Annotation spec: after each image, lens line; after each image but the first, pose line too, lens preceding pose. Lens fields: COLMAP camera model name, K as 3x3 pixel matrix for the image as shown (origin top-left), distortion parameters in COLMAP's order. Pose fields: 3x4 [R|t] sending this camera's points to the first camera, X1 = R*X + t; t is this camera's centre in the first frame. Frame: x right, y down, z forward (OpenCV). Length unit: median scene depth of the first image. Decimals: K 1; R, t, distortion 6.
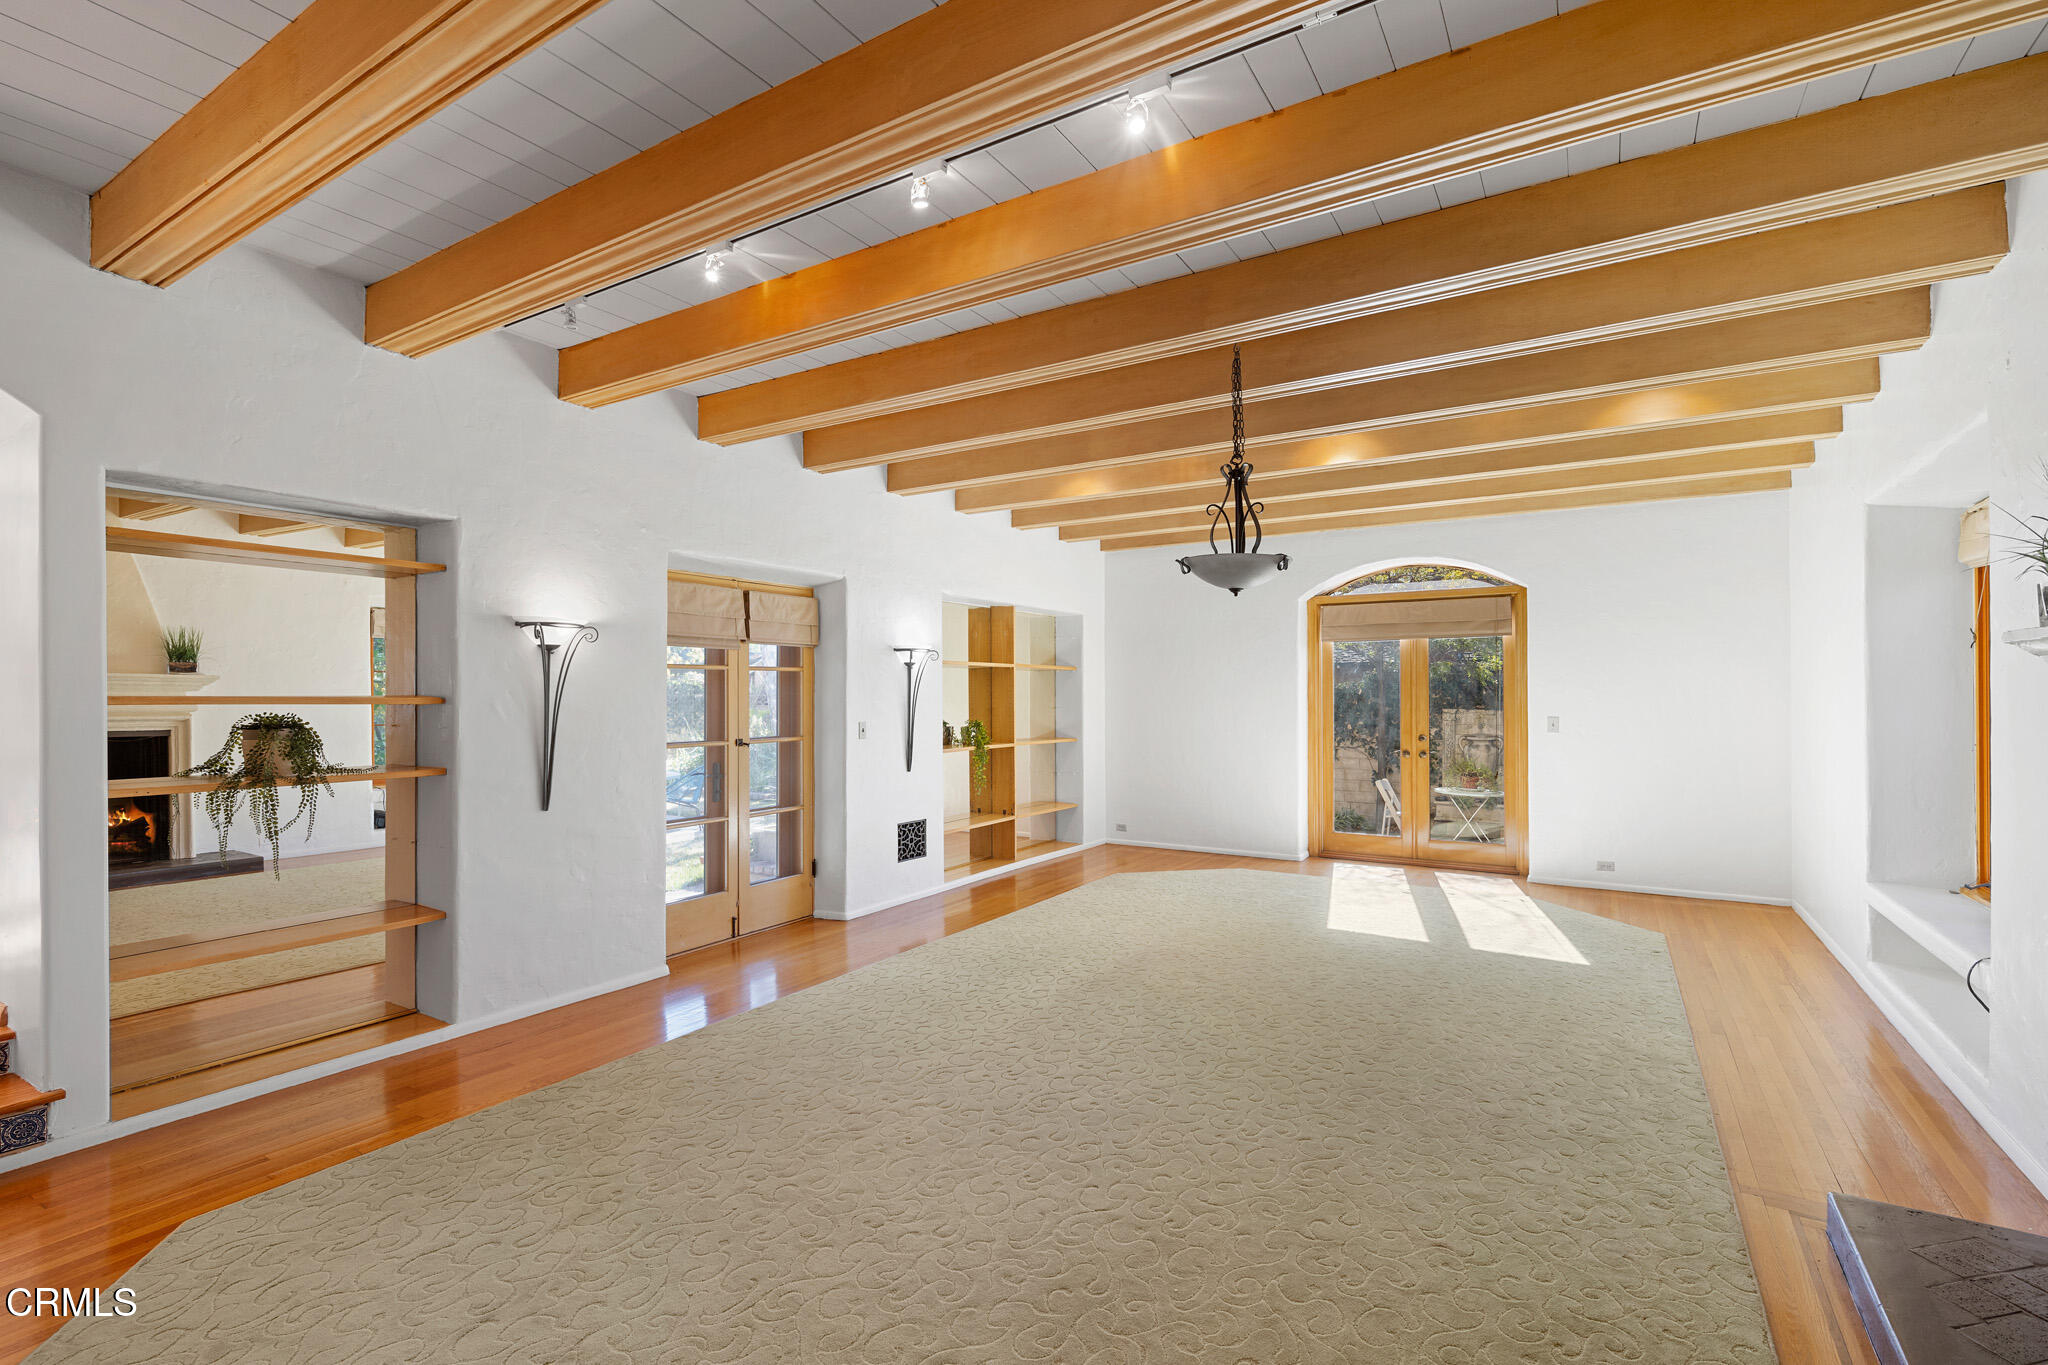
lens RADIAL K [[930.8, 0, 1025.1], [0, 930.8, 695.7], [0, 0, 1]] dist [-0.000412, -0.000325]
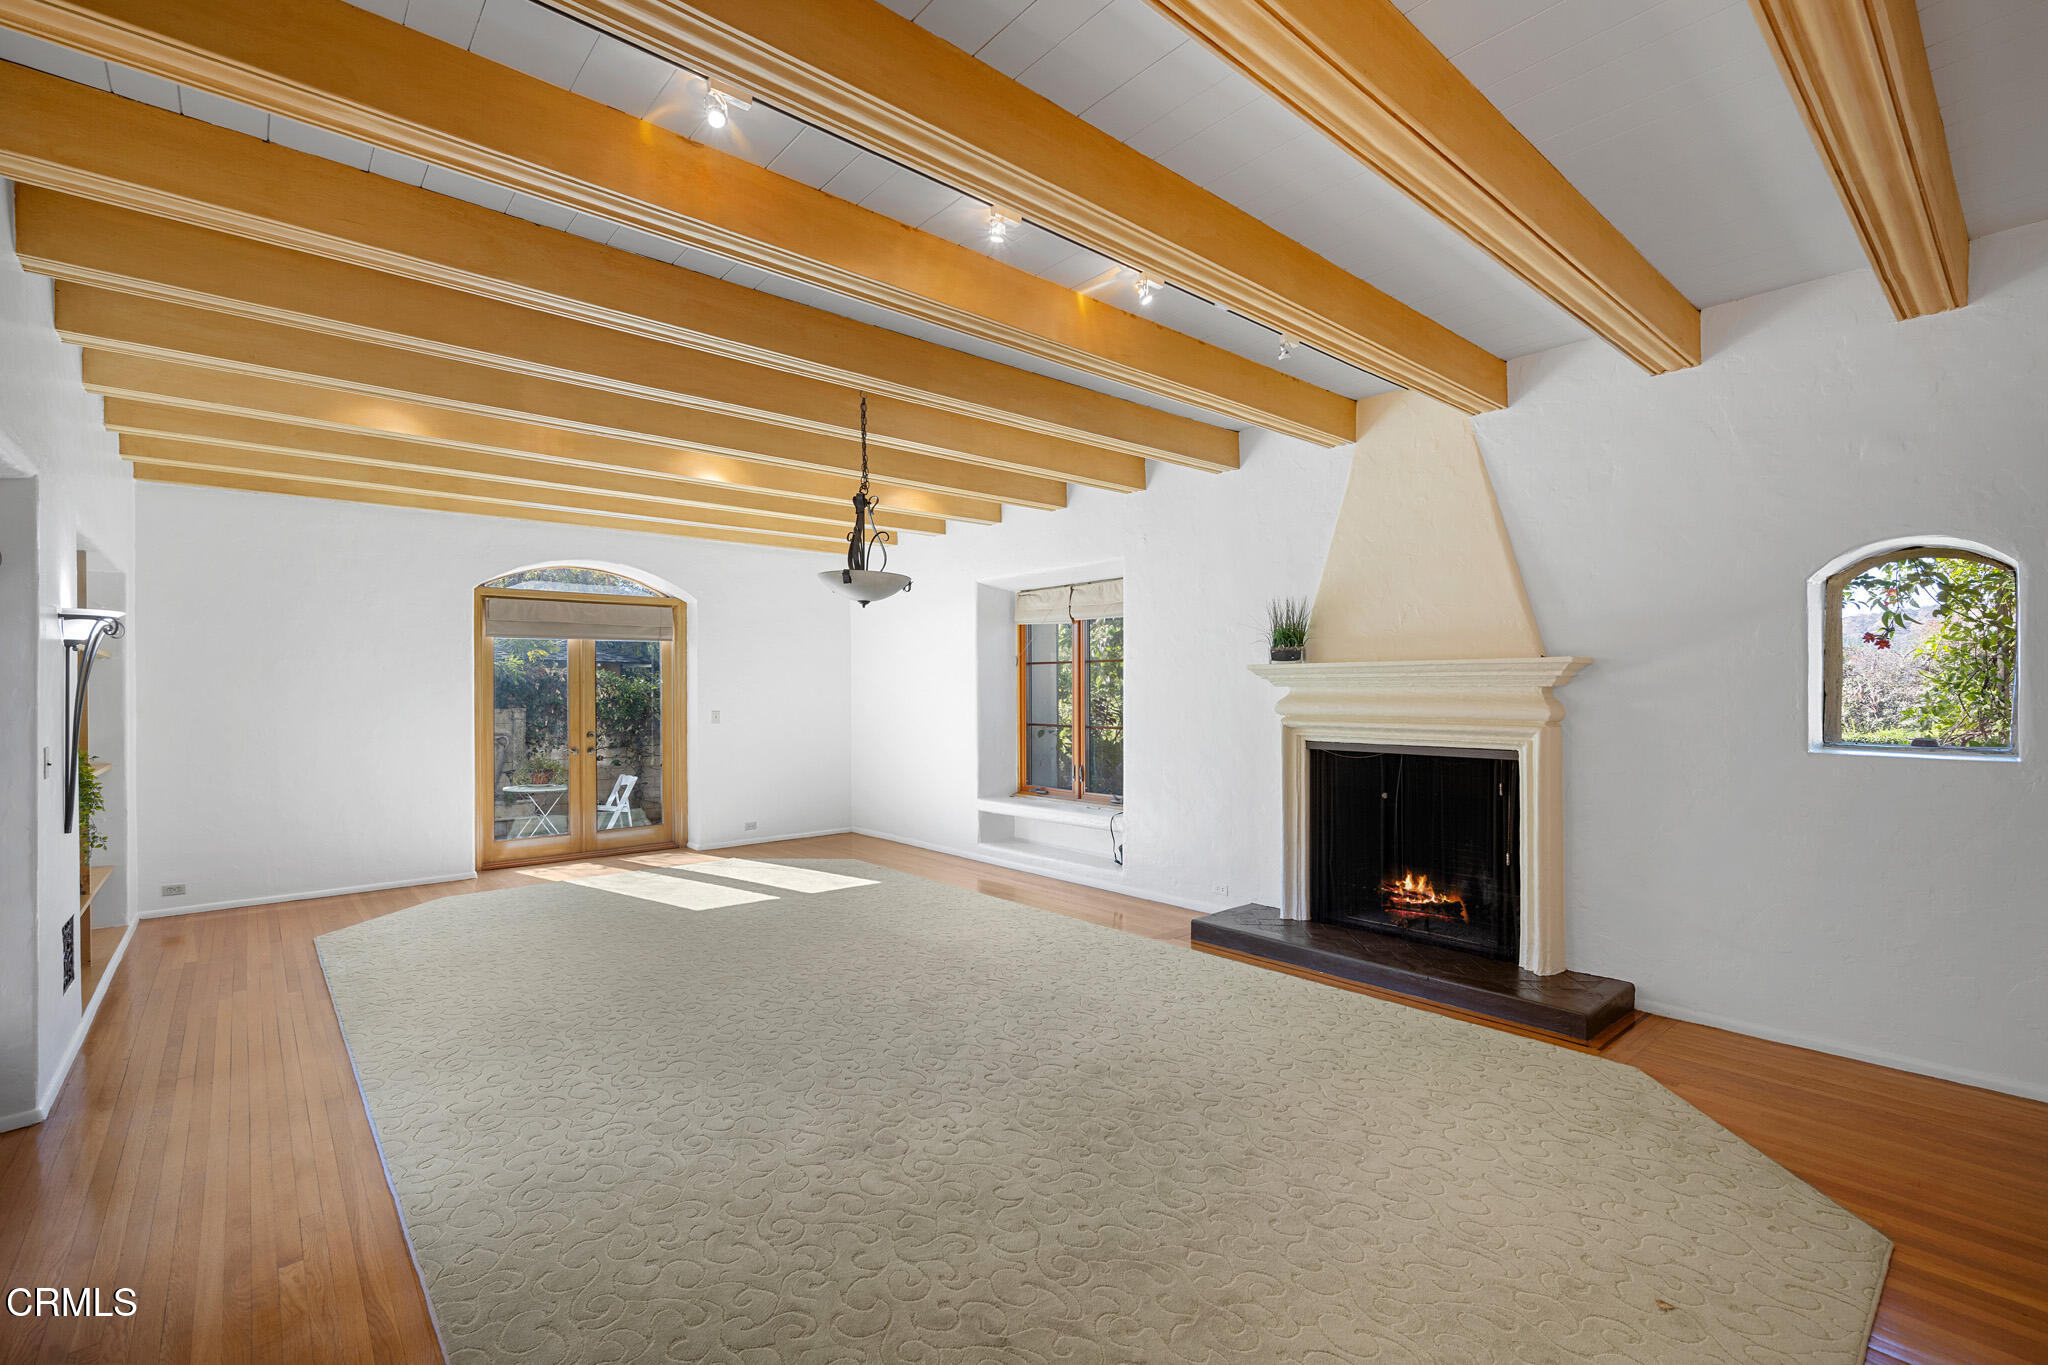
lens RADIAL K [[903.8, 0, 1024.0], [0, 903.8, 682.5], [0, 0, 1]] dist [0.001937, 0.000336]
pose [[0.296892, 0.007841, 0.954879, -0.685530], [0.007177, 0.999920, -0.010443, 0.001689], [-0.954884, 0.009953, 0.296812, 0.408501]]
